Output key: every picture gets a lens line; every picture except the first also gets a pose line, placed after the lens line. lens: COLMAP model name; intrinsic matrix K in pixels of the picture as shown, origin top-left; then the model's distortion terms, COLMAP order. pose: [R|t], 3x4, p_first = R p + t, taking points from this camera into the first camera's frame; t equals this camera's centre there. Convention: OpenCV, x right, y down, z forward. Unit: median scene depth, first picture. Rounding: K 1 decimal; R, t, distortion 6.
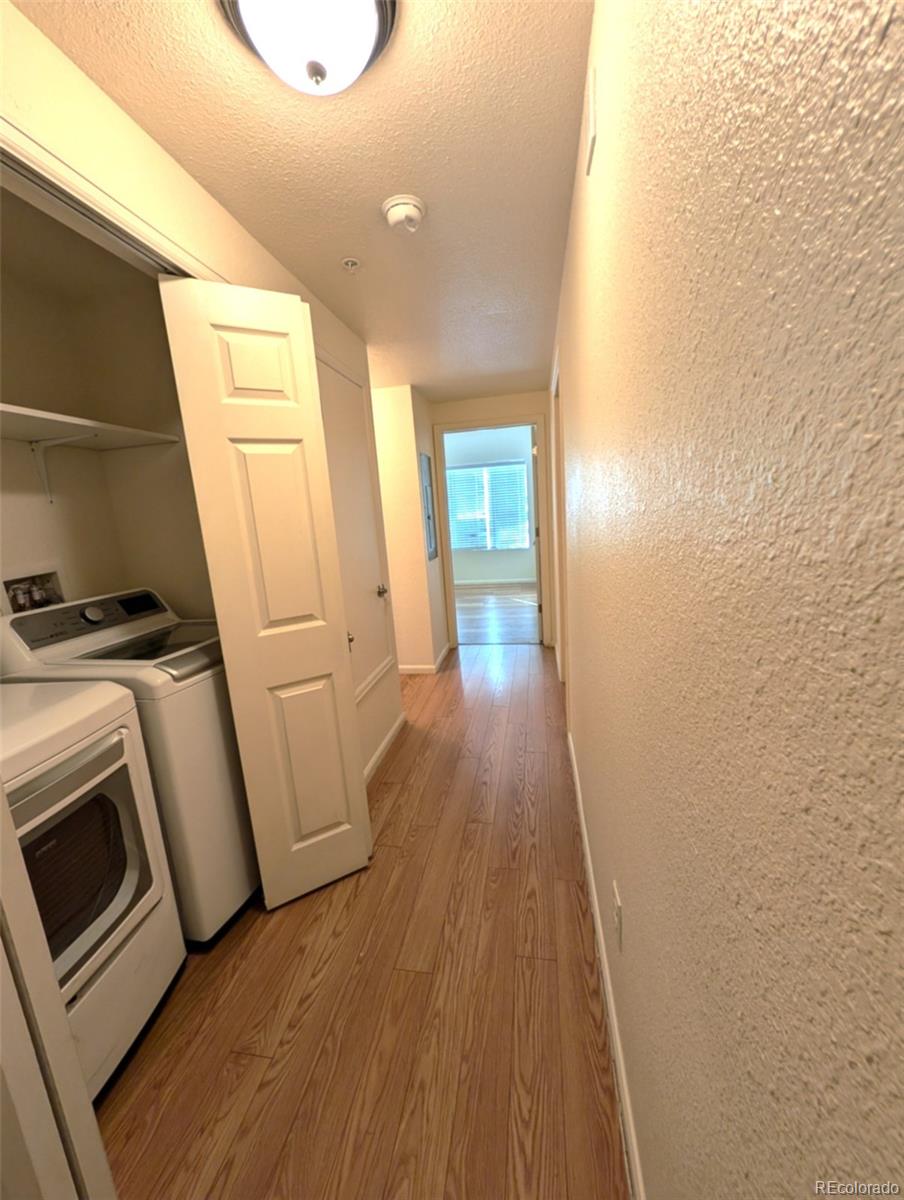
lens RADIAL K [[463.4, 0, 454.3], [0, 463.4, 597.5], [0, 0, 1]] dist [0.001537, -0.000085]
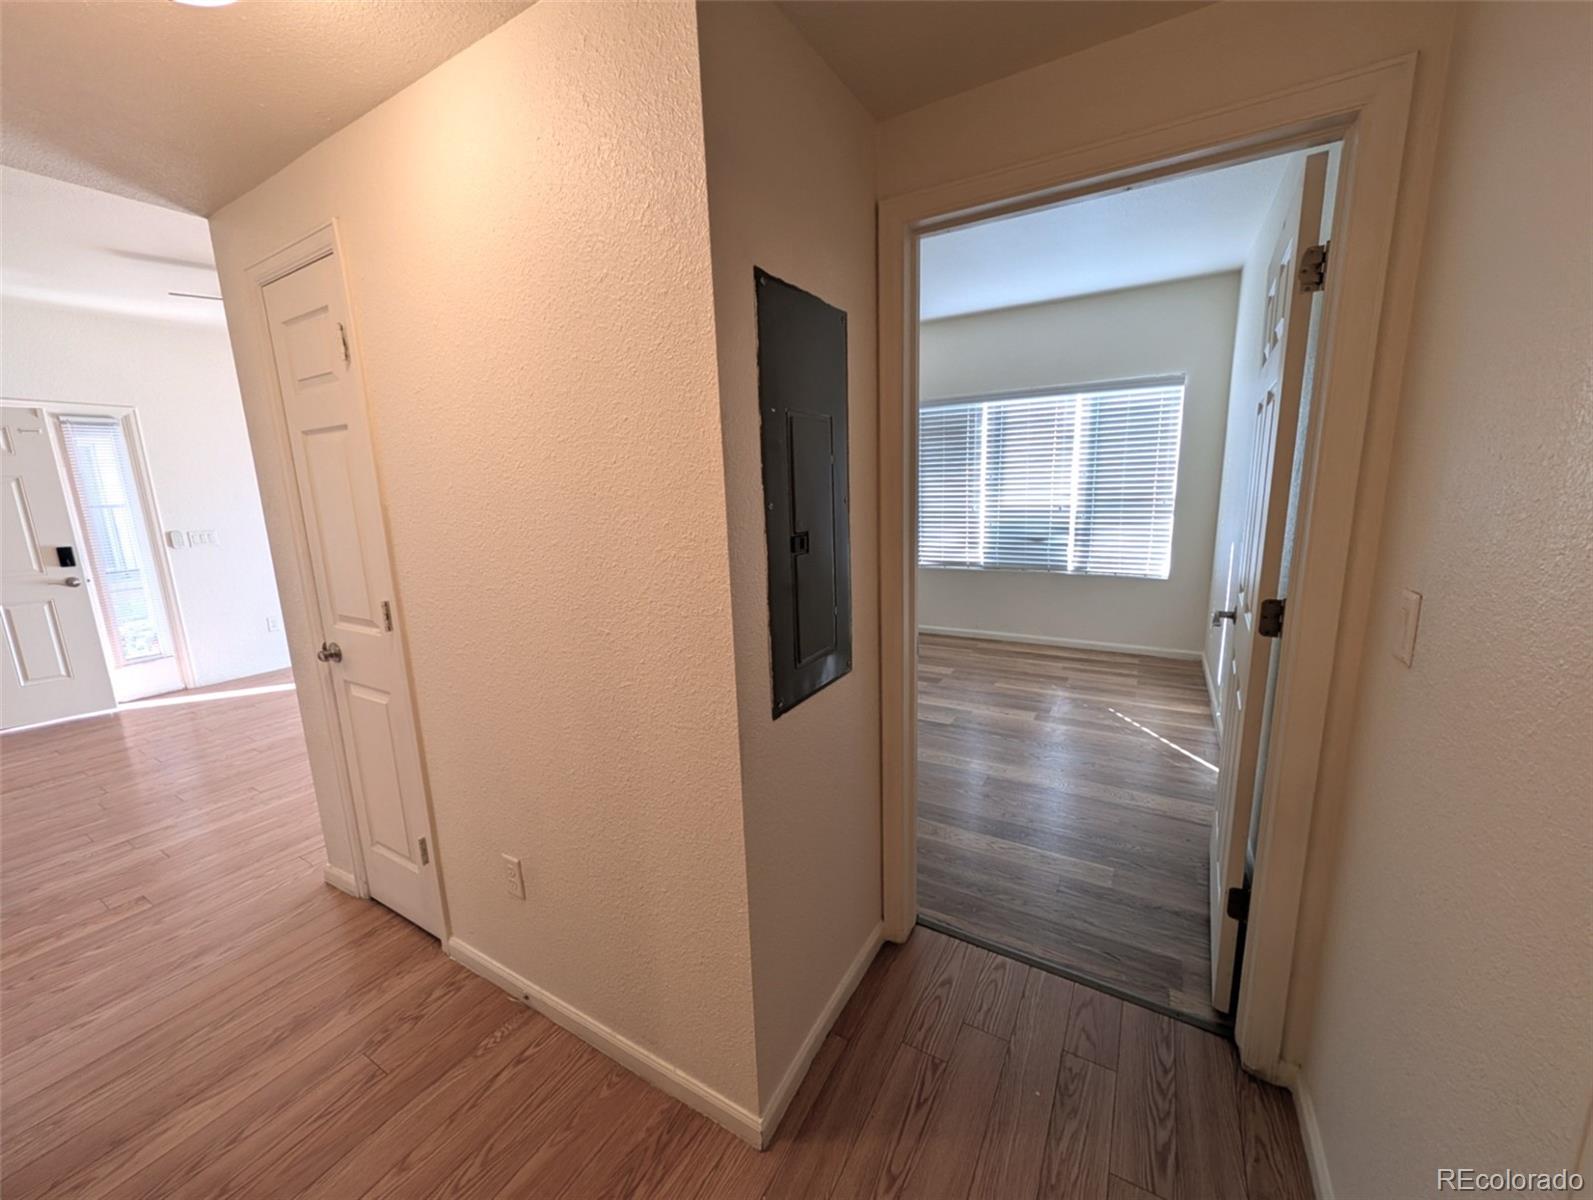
lens RADIAL K [[615.1, 0, 791.5], [0, 615.1, 594.3], [0, 0, 1]] dist [0.001537, -0.000085]
pose [[0.933636, 0.101911, -0.343422, 0.030367], [-0.098149, 0.994767, 0.028370, -0.076098], [0.344516, 0.007219, 0.938753, 0.344837]]
